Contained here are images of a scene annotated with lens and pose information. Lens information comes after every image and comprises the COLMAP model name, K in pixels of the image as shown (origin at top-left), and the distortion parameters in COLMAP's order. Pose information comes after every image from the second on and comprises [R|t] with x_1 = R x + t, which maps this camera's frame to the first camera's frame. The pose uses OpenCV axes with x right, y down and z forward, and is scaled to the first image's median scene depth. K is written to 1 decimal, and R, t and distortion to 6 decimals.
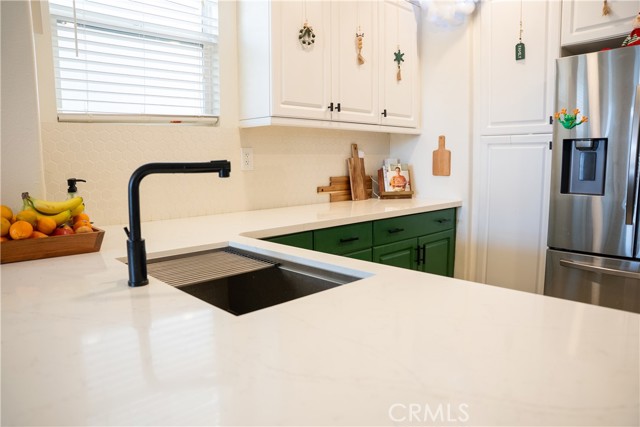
lens RADIAL K [[446.8, 0, 319.8], [0, 446.8, 214.3], [0, 0, 1]] dist [-0.154212, 0.095419]
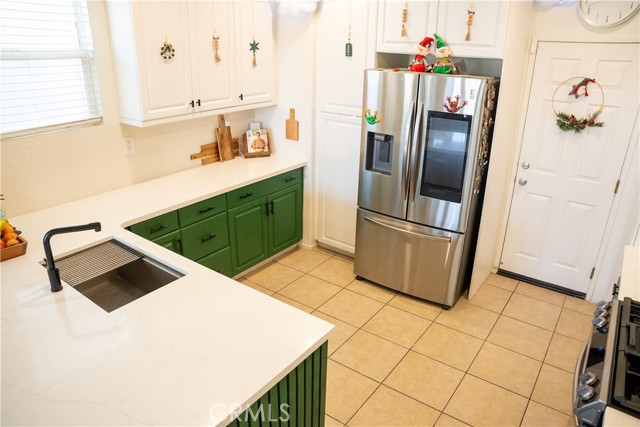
lens RADIAL K [[446.8, 0, 322.1], [0, 446.8, 218.3], [0, 0, 1]] dist [-0.154212, 0.095419]
pose [[0.984296, -0.037195, 0.172563, 0.154418], [-0.010034, 0.964180, 0.265059, -0.246633], [-0.176241, -0.262628, 0.948665, -0.329704]]
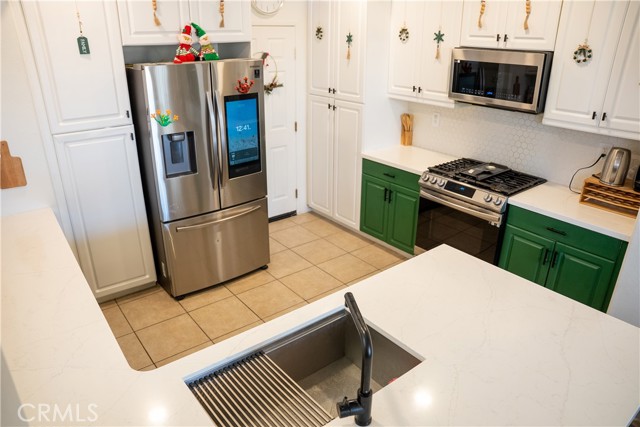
lens RADIAL K [[446.8, 0, 317.2], [0, 446.8, 212.8], [0, 0, 1]] dist [-0.154212, 0.095419]
pose [[0.094449, -0.362625, 0.927137, -0.522651], [0.107499, 0.929569, 0.352626, -0.313200], [-0.989709, 0.066361, 0.126779, 0.377451]]
